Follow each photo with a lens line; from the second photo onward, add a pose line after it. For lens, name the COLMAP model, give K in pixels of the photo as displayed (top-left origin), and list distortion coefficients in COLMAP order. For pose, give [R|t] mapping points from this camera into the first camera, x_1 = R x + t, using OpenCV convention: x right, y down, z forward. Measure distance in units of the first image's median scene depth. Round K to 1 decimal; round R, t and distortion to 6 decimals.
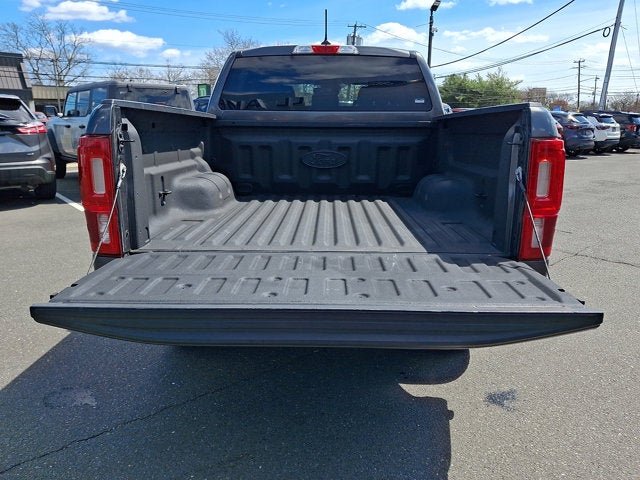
lens RADIAL K [[480.2, 0, 321.3], [0, 480.2, 233.1], [0, 0, 1]] dist [0.049248, -0.052095]
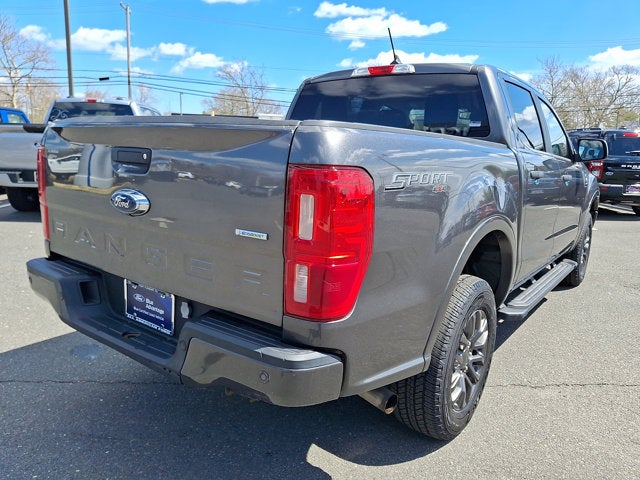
lens RADIAL K [[480.2, 0, 313.8], [0, 480.2, 244.3], [0, 0, 1]] dist [0.049248, -0.052095]
pose [[0.802031, 0.138264, -0.581059, 0.170481], [-0.162103, 0.986712, 0.011040, -0.014338], [0.574864, 0.085336, 0.813787, 0.070963]]
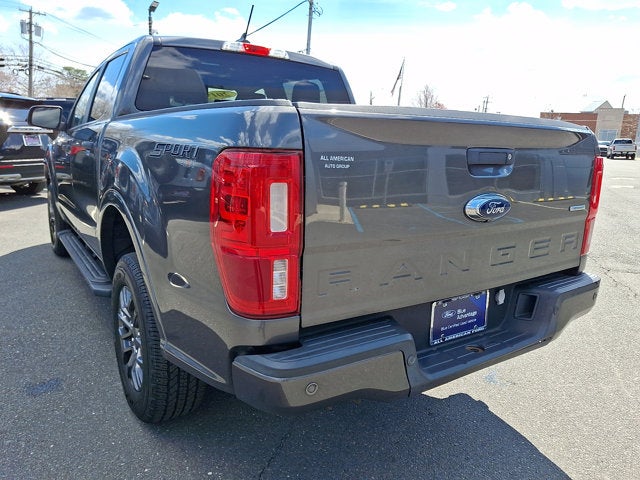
lens RADIAL K [[480.2, 0, 321.6], [0, 480.2, 244.6], [0, 0, 1]] dist [0.049248, -0.052095]
pose [[0.819767, -0.103834, 0.563205, -0.151557], [0.098839, 0.994321, 0.039452, -0.016271], [-0.564103, 0.023326, 0.825375, 0.071578]]
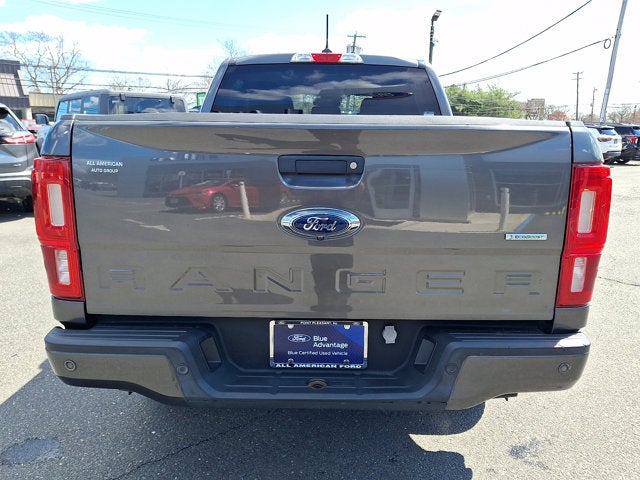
lens RADIAL K [[480.2, 0, 325.3], [0, 480.2, 237.4], [0, 0, 1]] dist [0.049248, -0.052095]
pose [[0.999936, 0.003894, 0.010586, -0.000679], [-0.003790, 0.999944, -0.009883, -0.010710], [-0.010623, 0.009843, 0.999895, 0.030443]]
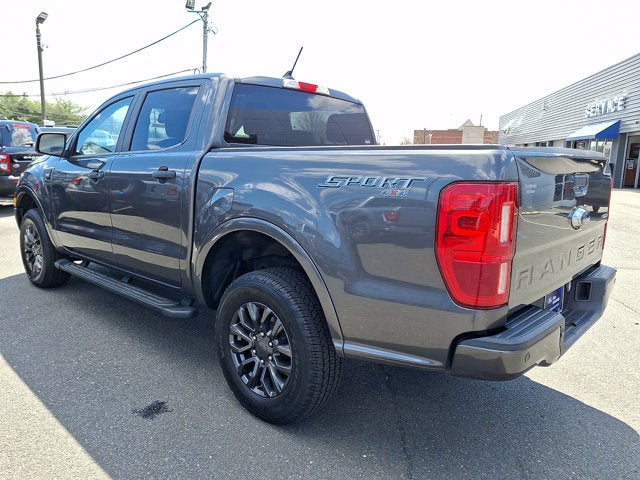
lens RADIAL K [[480.2, 0, 320.3], [0, 480.2, 240.0], [0, 0, 1]] dist [0.049248, -0.052095]
pose [[0.659184, -0.121666, 0.742074, -0.264724], [0.148815, 0.988414, 0.029862, -0.032071], [-0.737109, 0.090747, 0.669653, 0.118242]]
